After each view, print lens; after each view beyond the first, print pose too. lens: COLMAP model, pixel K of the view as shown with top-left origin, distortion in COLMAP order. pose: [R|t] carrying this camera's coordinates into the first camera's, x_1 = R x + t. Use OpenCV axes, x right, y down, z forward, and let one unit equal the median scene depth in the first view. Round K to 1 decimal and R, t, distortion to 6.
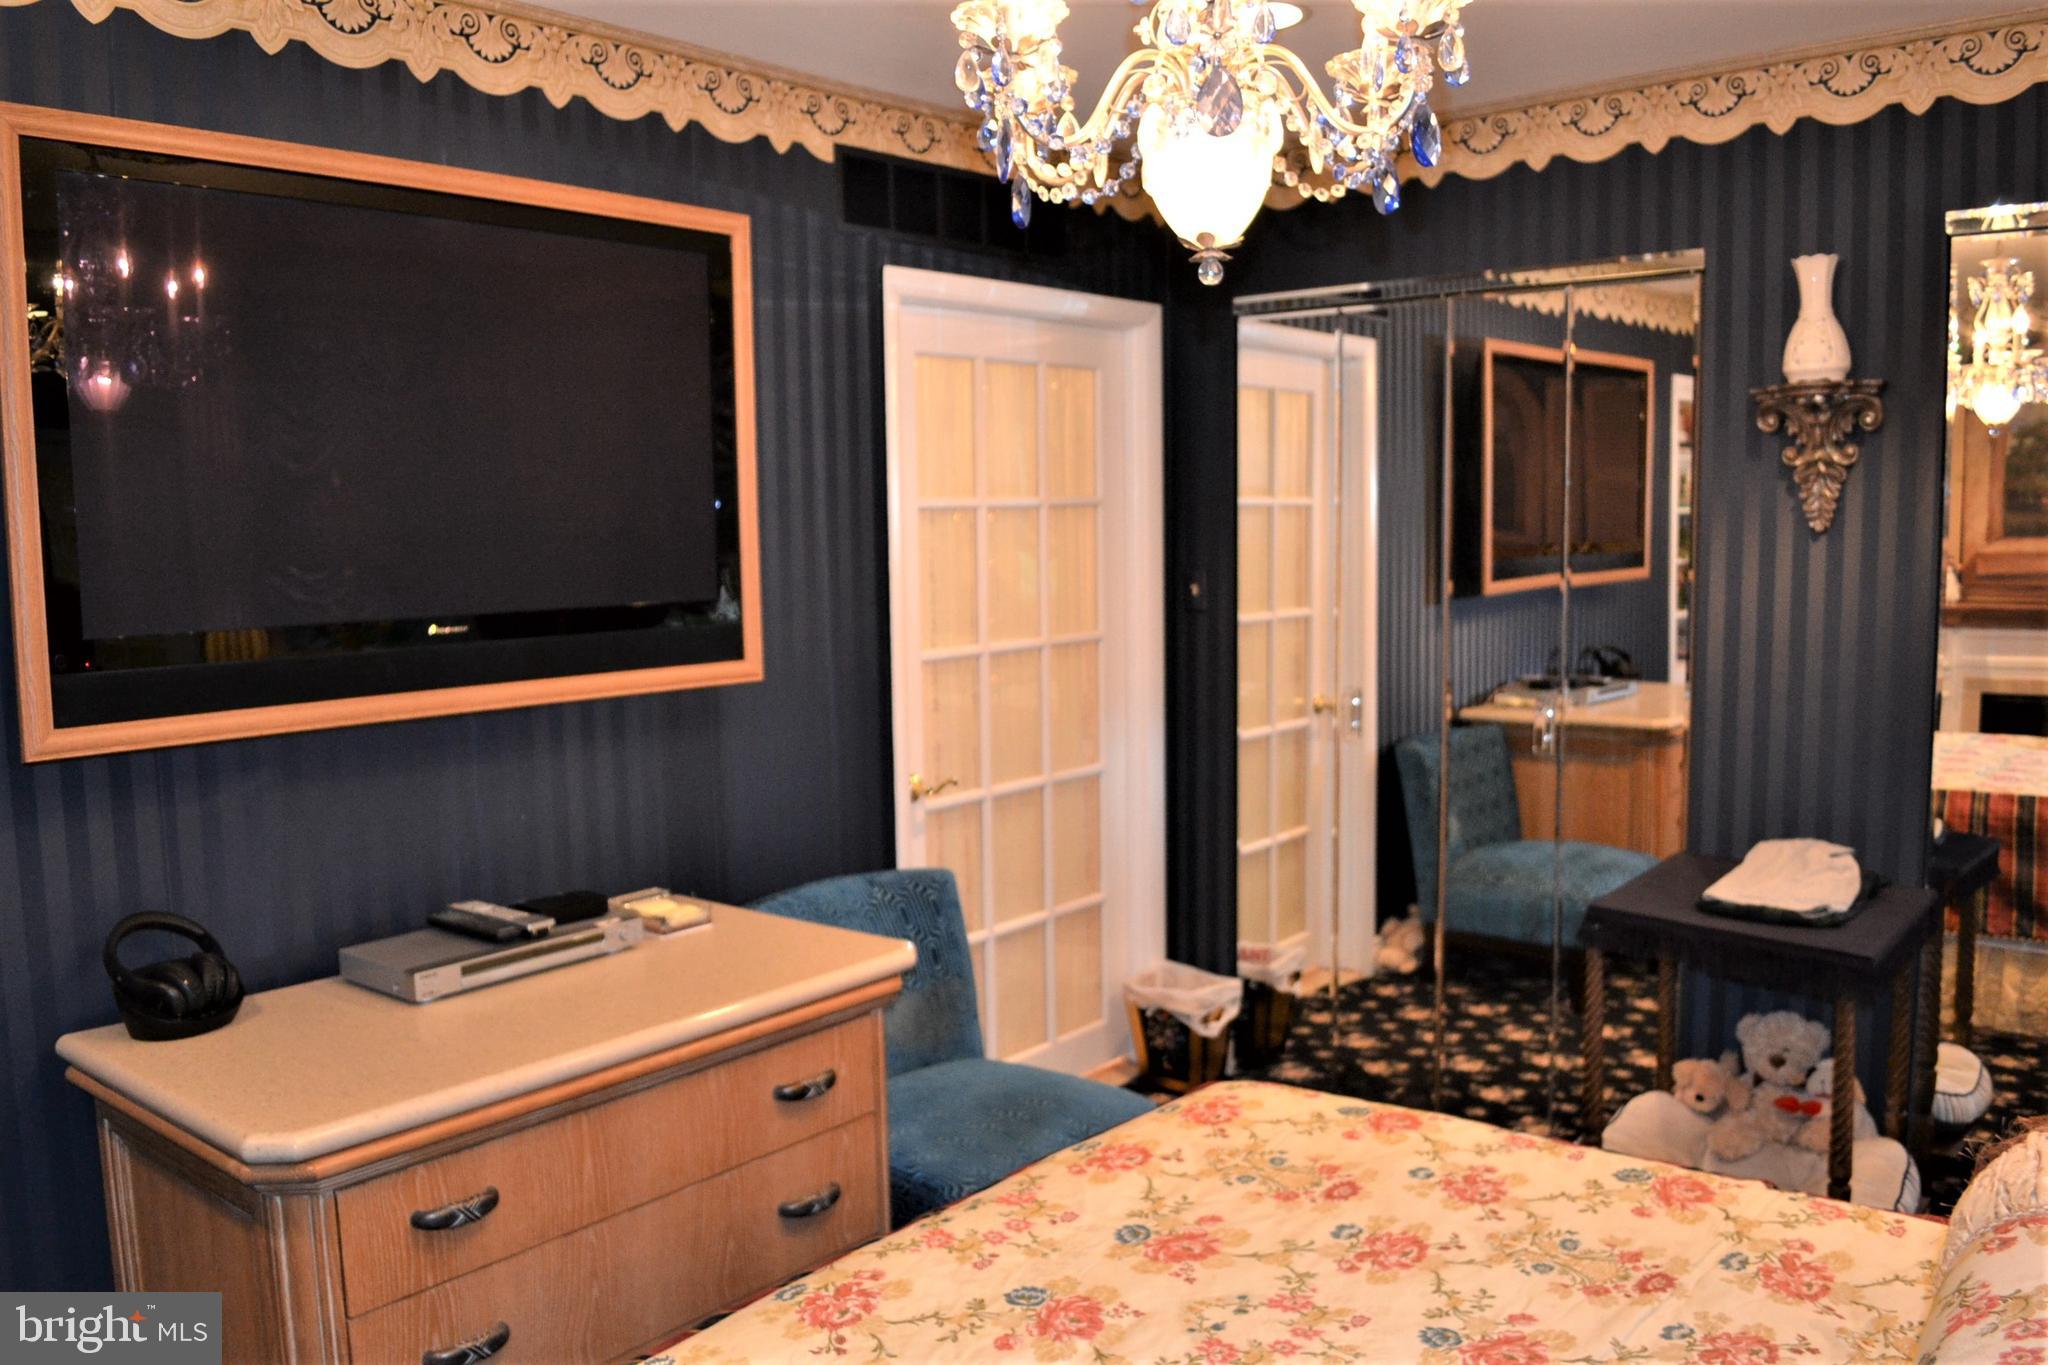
lens RADIAL K [[1664.4, 0, 979.6], [0, 1664.4, 698.5], [0, 0, 1]] dist [-0.081491, 0.006322]
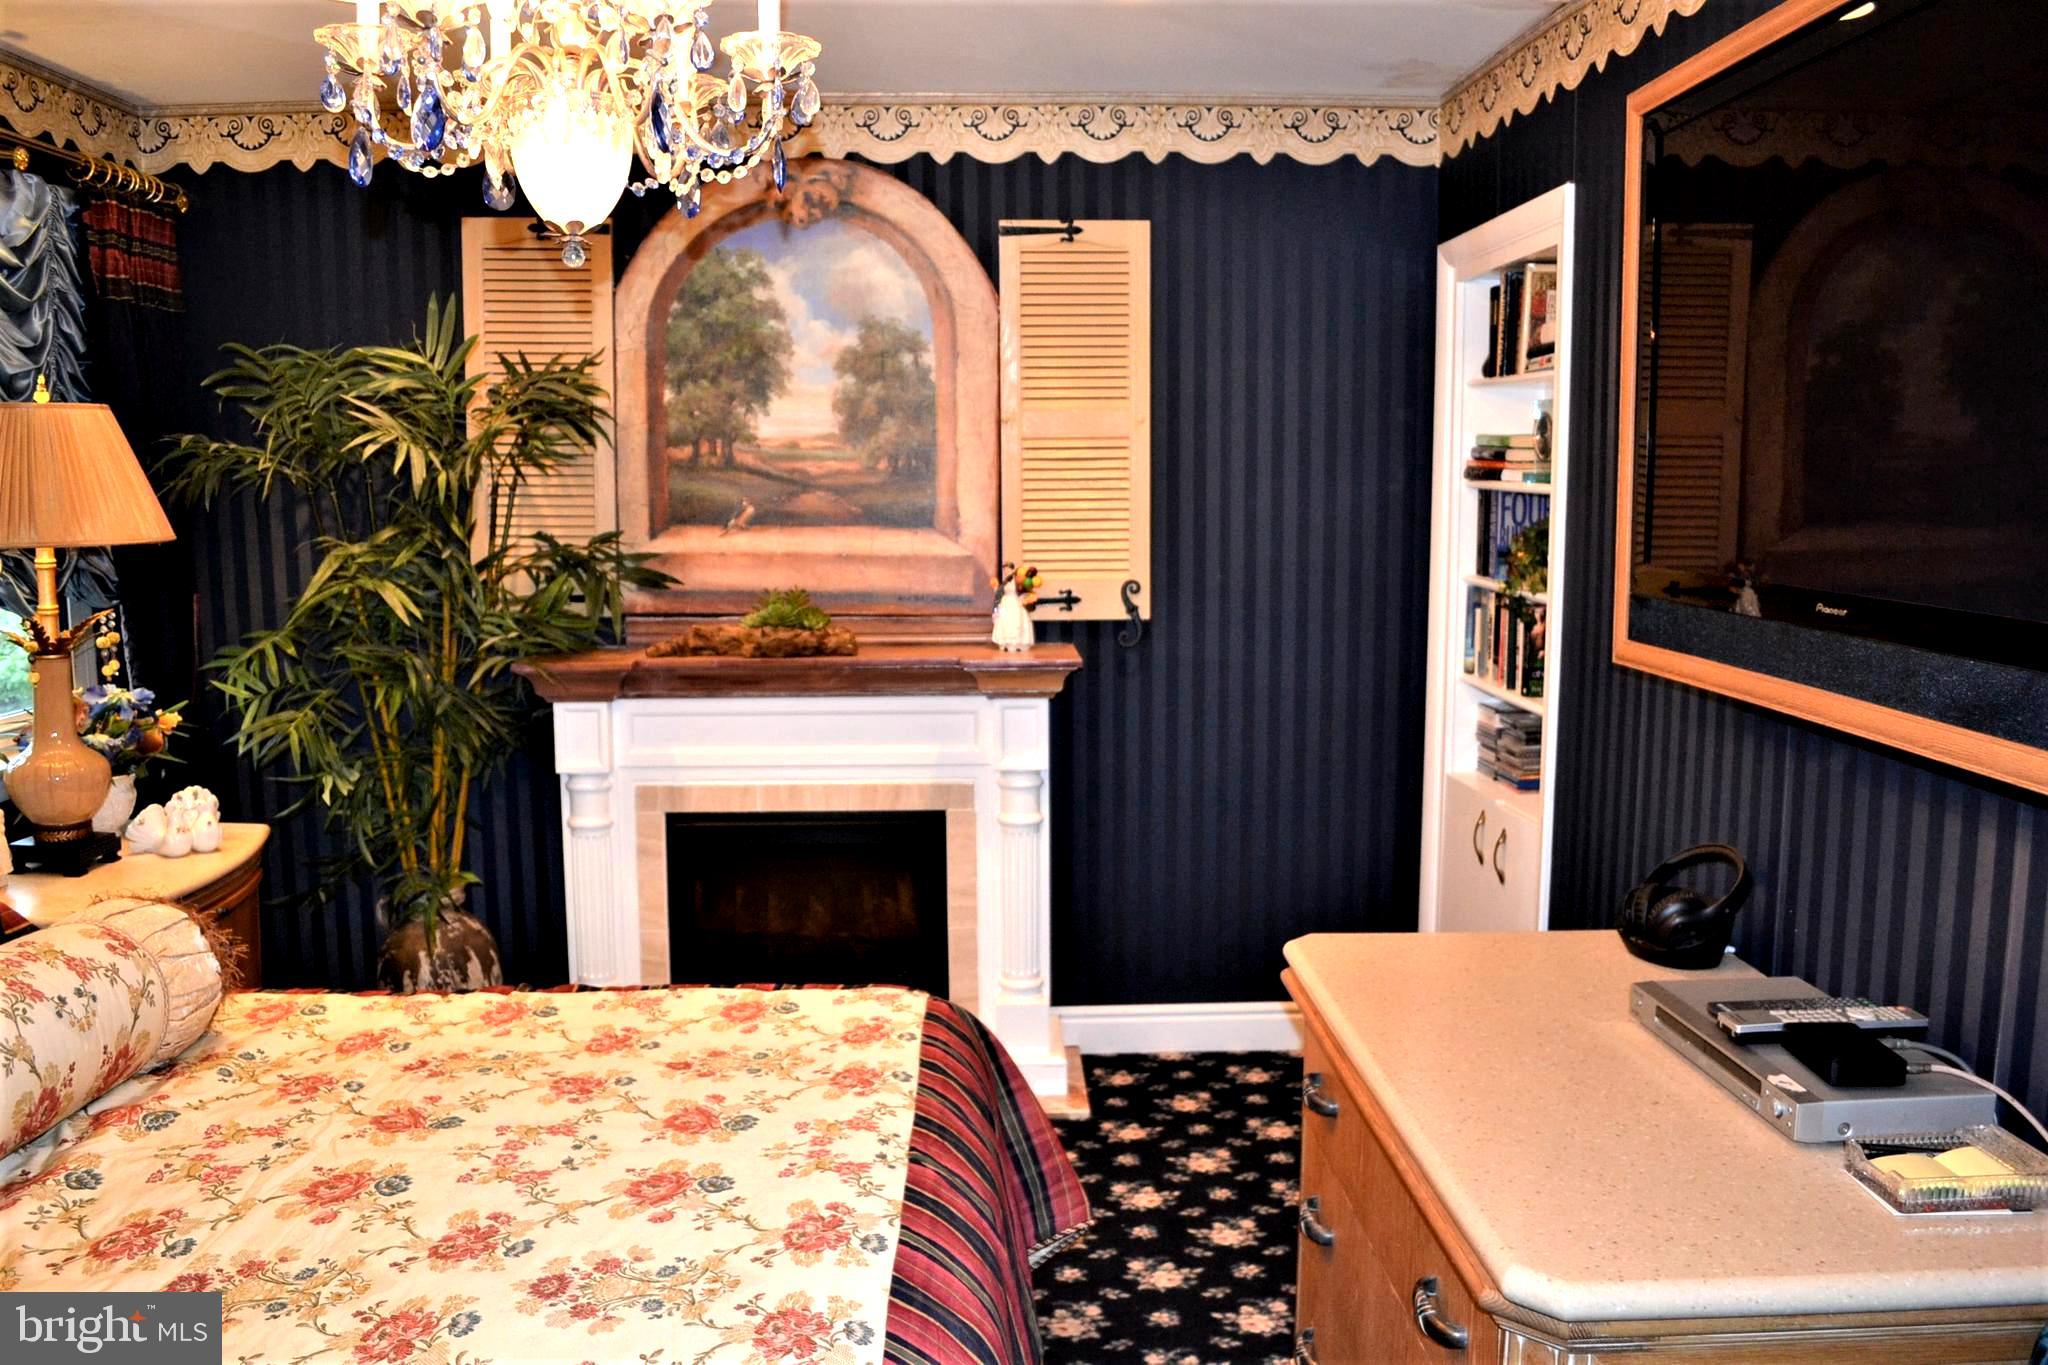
lens RADIAL K [[1625.7, 0, 1019.7], [0, 1625.7, 692.7], [0, 0, 1]] dist [-0.084690, 0.011840]
pose [[-0.737516, 0.112421, -0.665907, 0.582964], [-0.053960, 0.973084, 0.224042, -0.203202], [0.673170, 0.201167, -0.711599, 1.774319]]
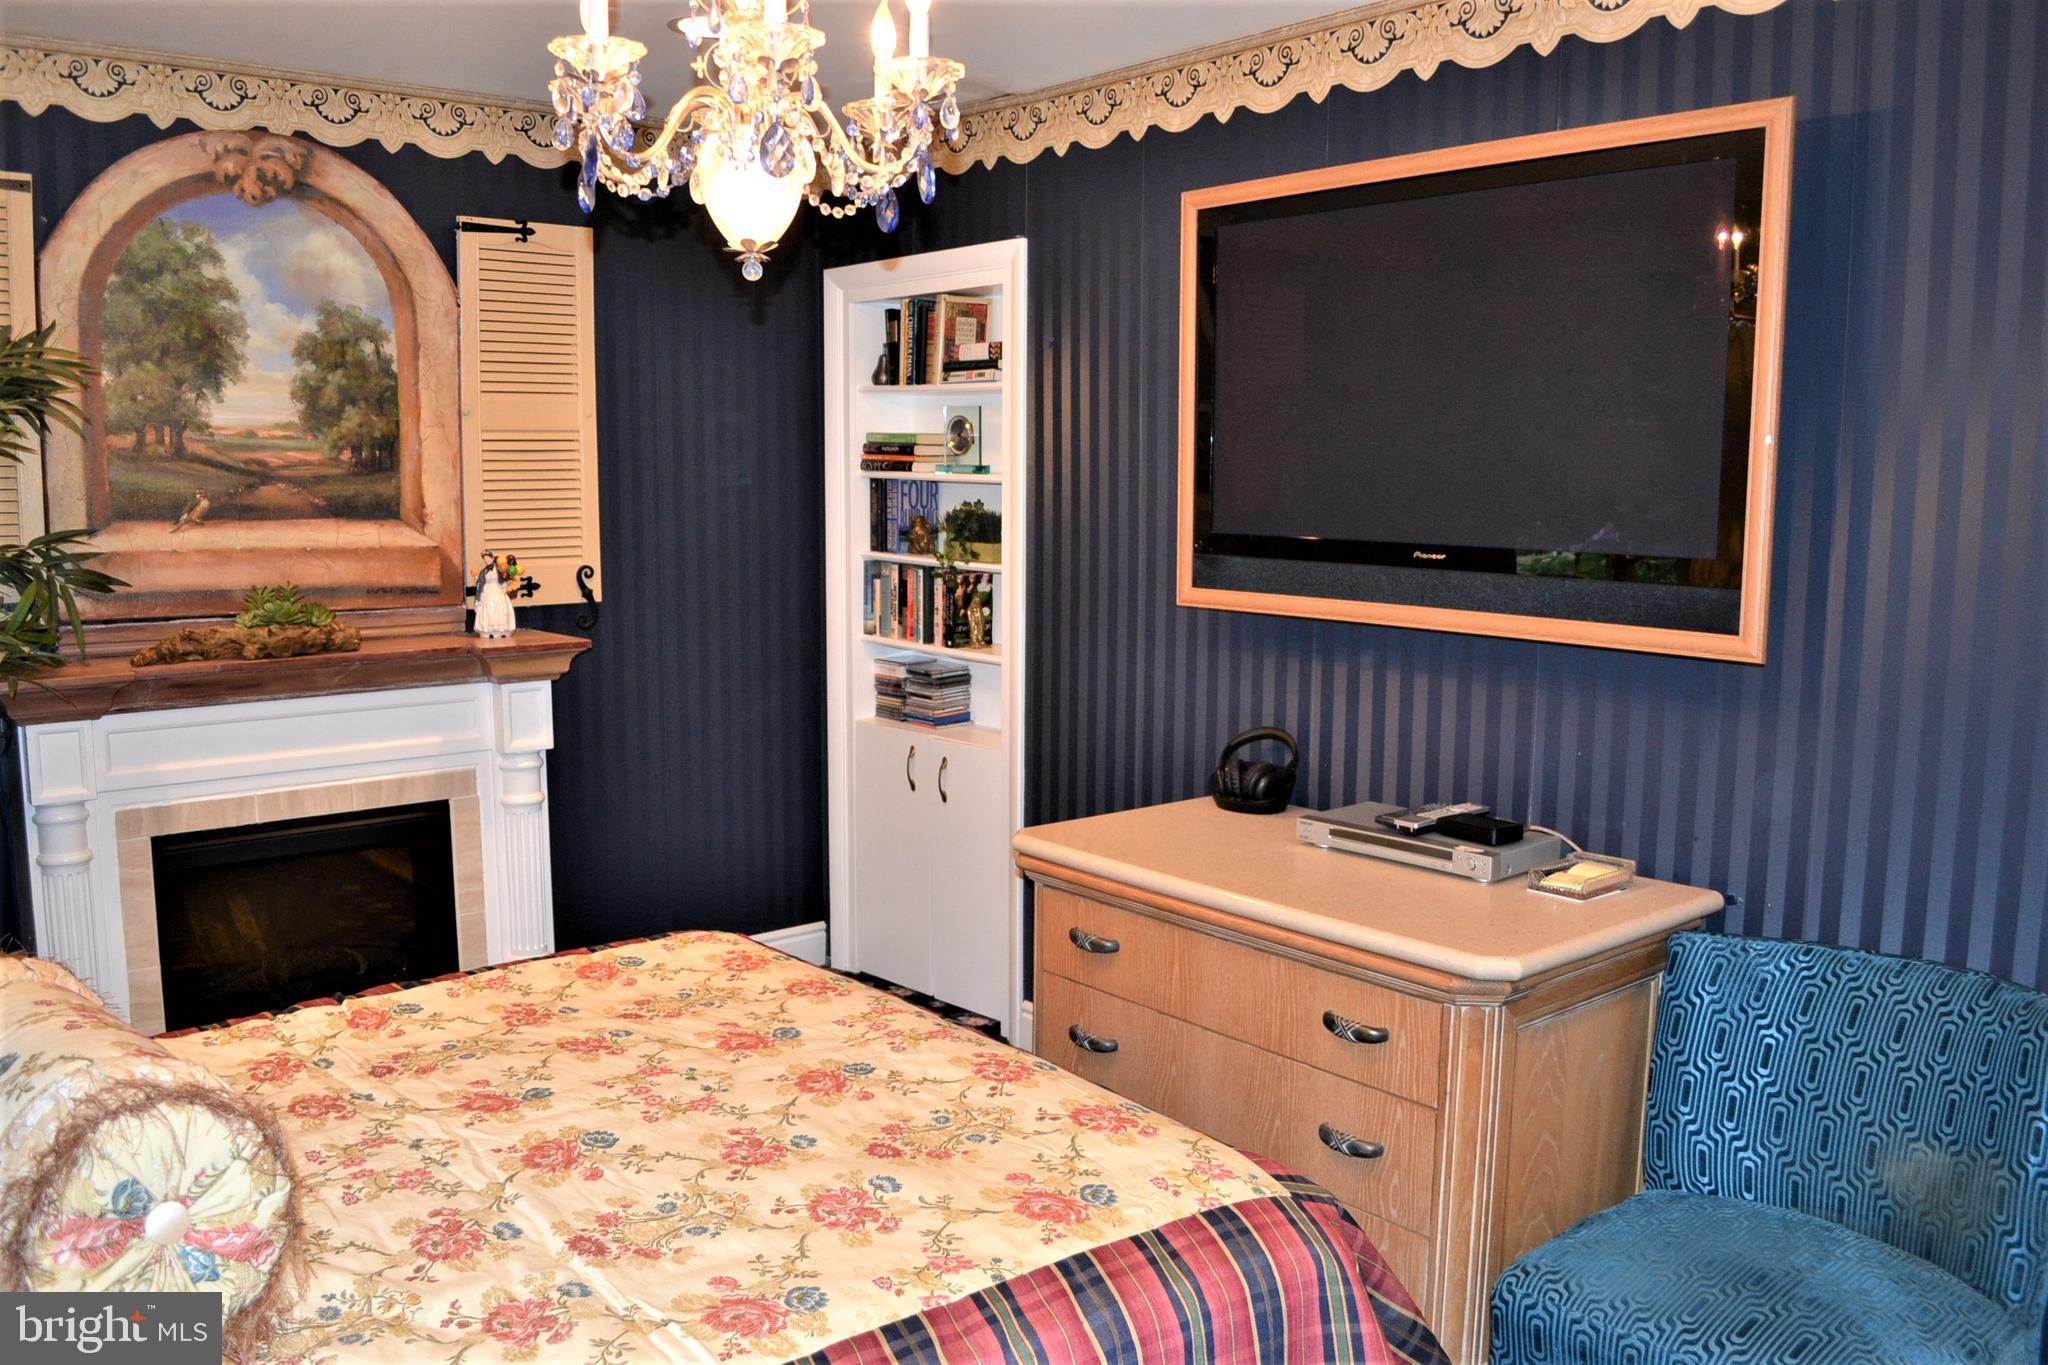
lens RADIAL K [[1625.7, 0, 1019.7], [0, 1625.7, 692.7], [0, 0, 1]] dist [-0.084690, 0.011840]
pose [[-0.162443, 0.155656, -0.974363, 1.176808], [-0.108190, 0.978715, 0.174388, -0.159989], [0.980769, 0.133745, -0.142145, 1.247098]]
